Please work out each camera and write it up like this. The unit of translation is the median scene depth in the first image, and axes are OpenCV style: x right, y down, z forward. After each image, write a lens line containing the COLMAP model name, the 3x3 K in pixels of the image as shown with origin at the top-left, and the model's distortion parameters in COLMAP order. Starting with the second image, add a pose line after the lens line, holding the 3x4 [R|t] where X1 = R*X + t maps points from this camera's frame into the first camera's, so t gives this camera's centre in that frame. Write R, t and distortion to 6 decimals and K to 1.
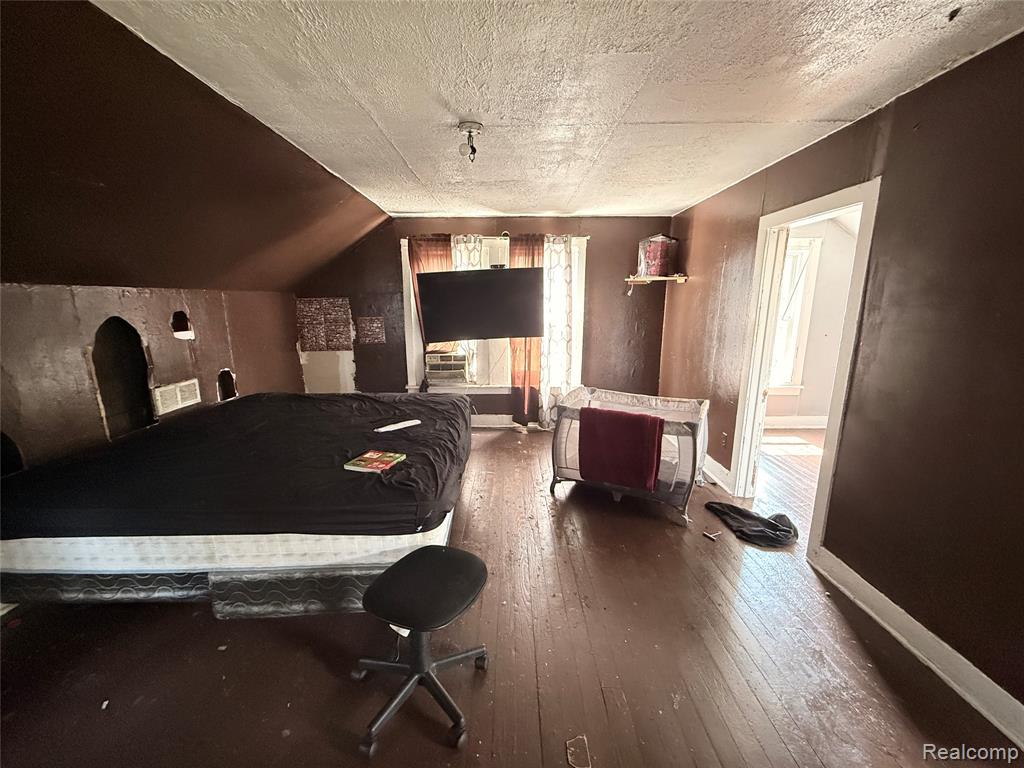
lens RADIAL K [[407.6, 0, 513.3], [0, 407.6, 385.7], [0, 0, 1]] dist [-0.000279, 0.000009]
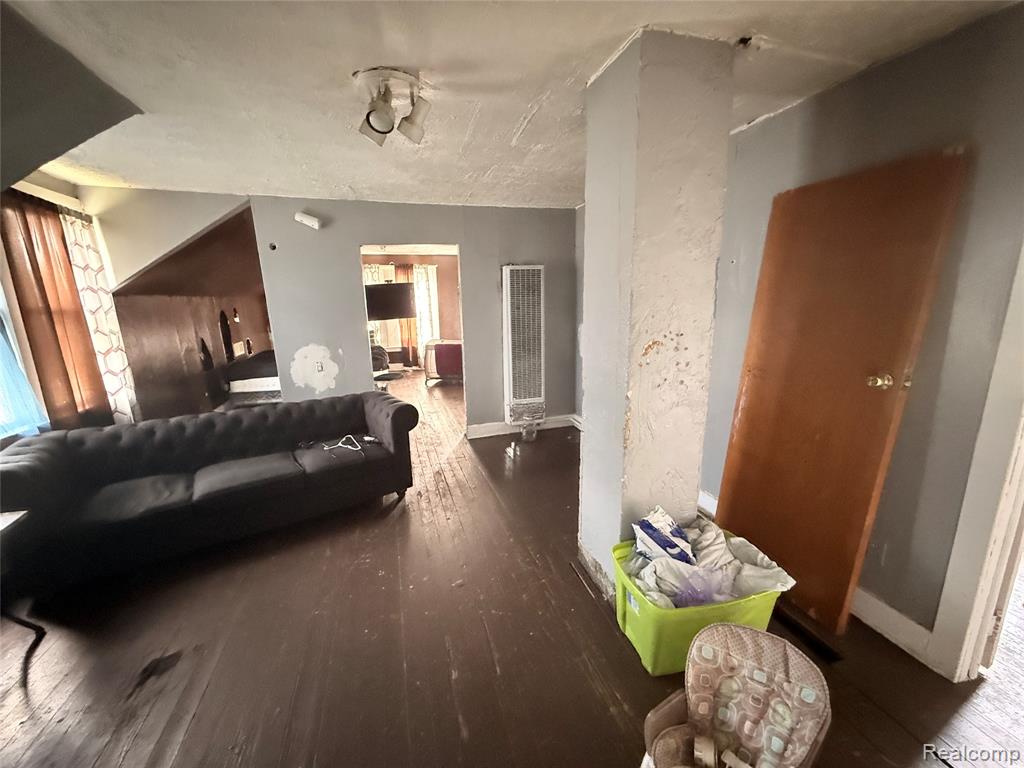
lens RADIAL K [[407.6, 0, 513.7], [0, 407.6, 384.6], [0, 0, 1]] dist [-0.000279, 0.000009]
pose [[0.956298, -0.080657, 0.281048, -0.054164], [0.081026, 0.996658, 0.010327, 0.209242], [-0.280941, 0.012897, 0.959638, -0.953657]]
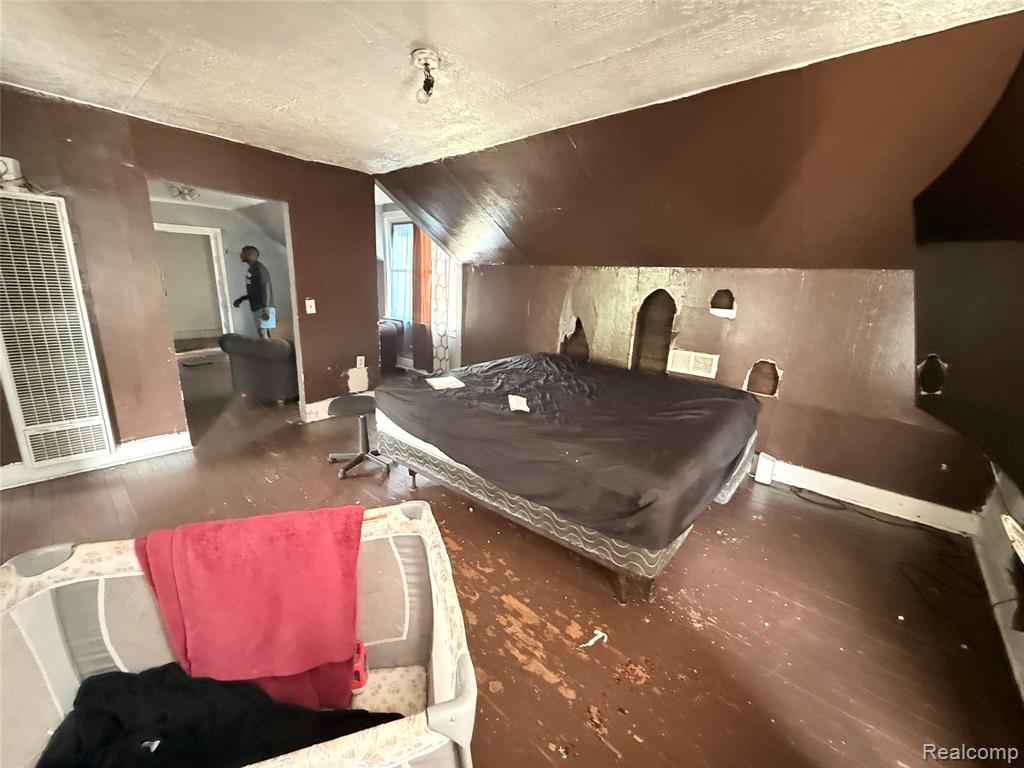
lens RADIAL K [[407.6, 0, 510.4], [0, 407.6, 384.9], [0, 0, 1]] dist [-0.000279, 0.000009]
pose [[-0.670433, 0.165050, -0.723380, 0.242116], [-0.187475, 0.905627, 0.380385, -0.174741], [0.717895, 0.390638, -0.576219, 0.887847]]
